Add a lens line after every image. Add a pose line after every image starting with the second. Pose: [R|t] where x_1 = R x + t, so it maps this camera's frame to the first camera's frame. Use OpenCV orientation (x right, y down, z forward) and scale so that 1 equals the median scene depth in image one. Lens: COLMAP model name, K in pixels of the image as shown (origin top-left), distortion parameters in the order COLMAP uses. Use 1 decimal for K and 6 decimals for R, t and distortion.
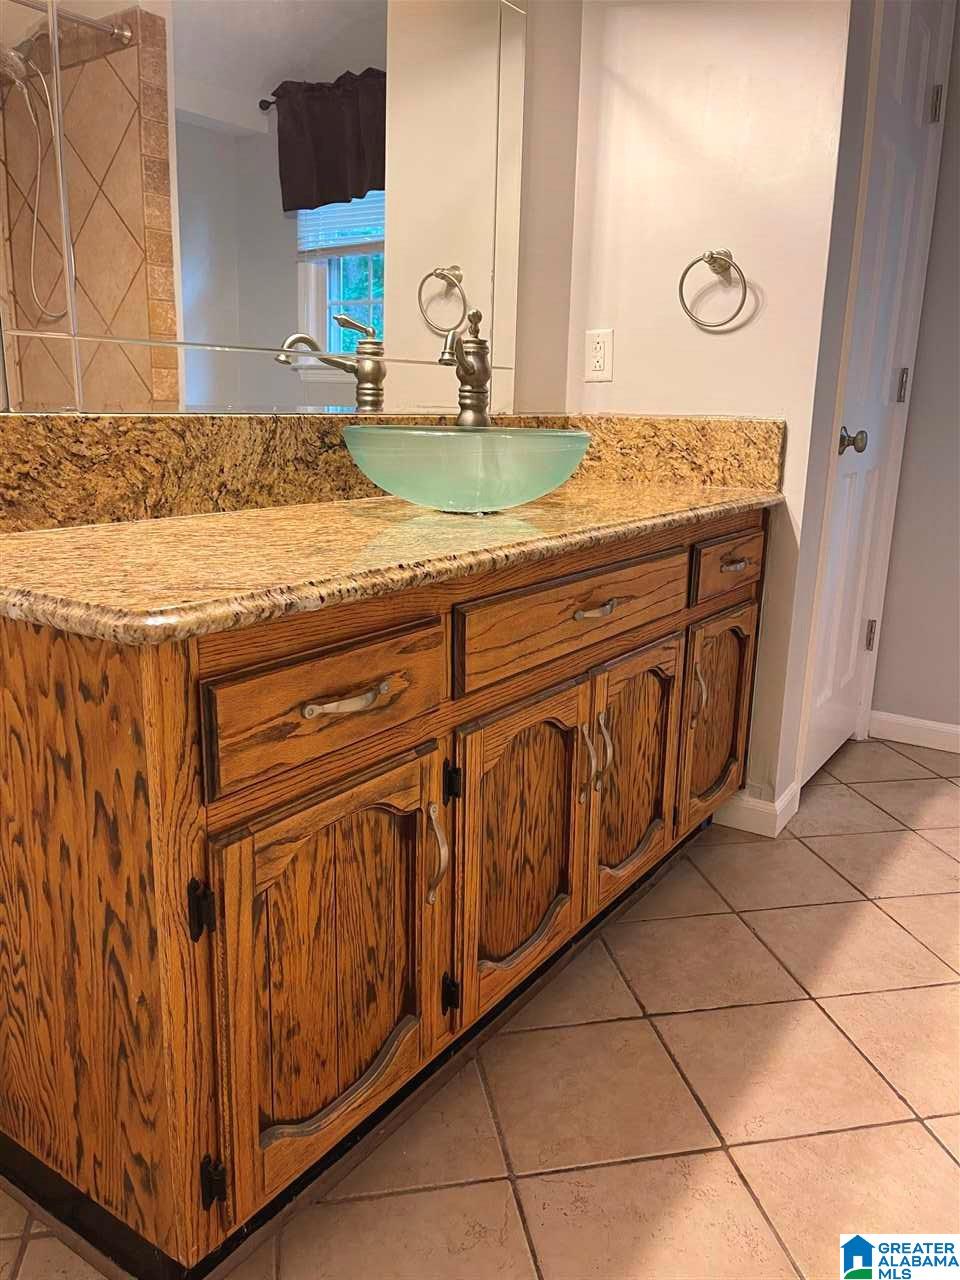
lens RADIAL K [[984.1, 0, 480.0], [0, 984.1, 640.0], [0, 0, 1]] dist [0.070055, -0.099082]
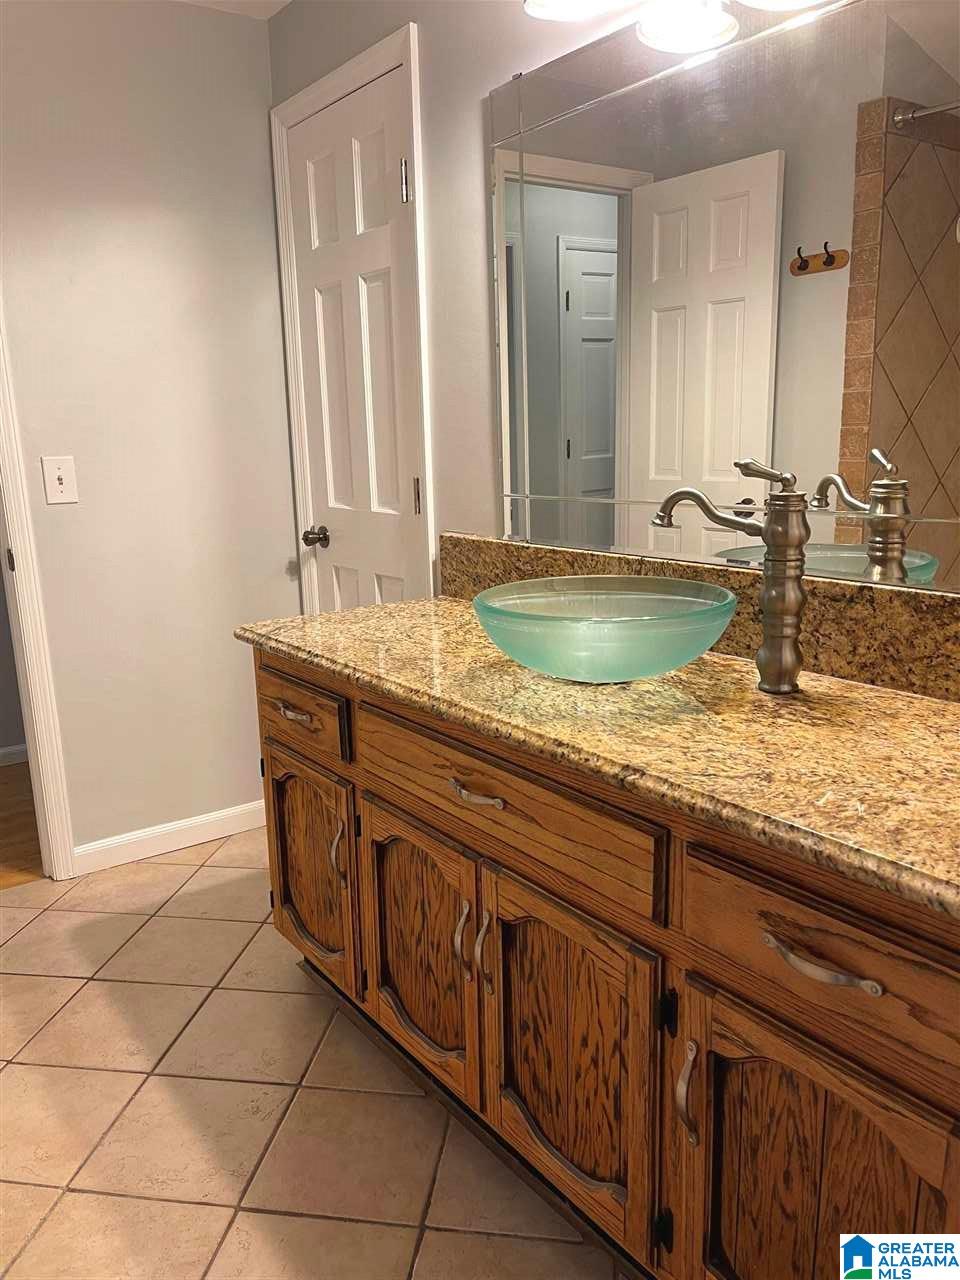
lens RADIAL K [[984.1, 0, 480.0], [0, 984.1, 640.0], [0, 0, 1]] dist [0.070055, -0.099082]
pose [[-0.337034, 0.188113, -0.922508, 1.056986], [-0.199773, 0.943235, 0.265326, -0.463020], [0.920054, 0.273717, -0.280322, 1.350690]]
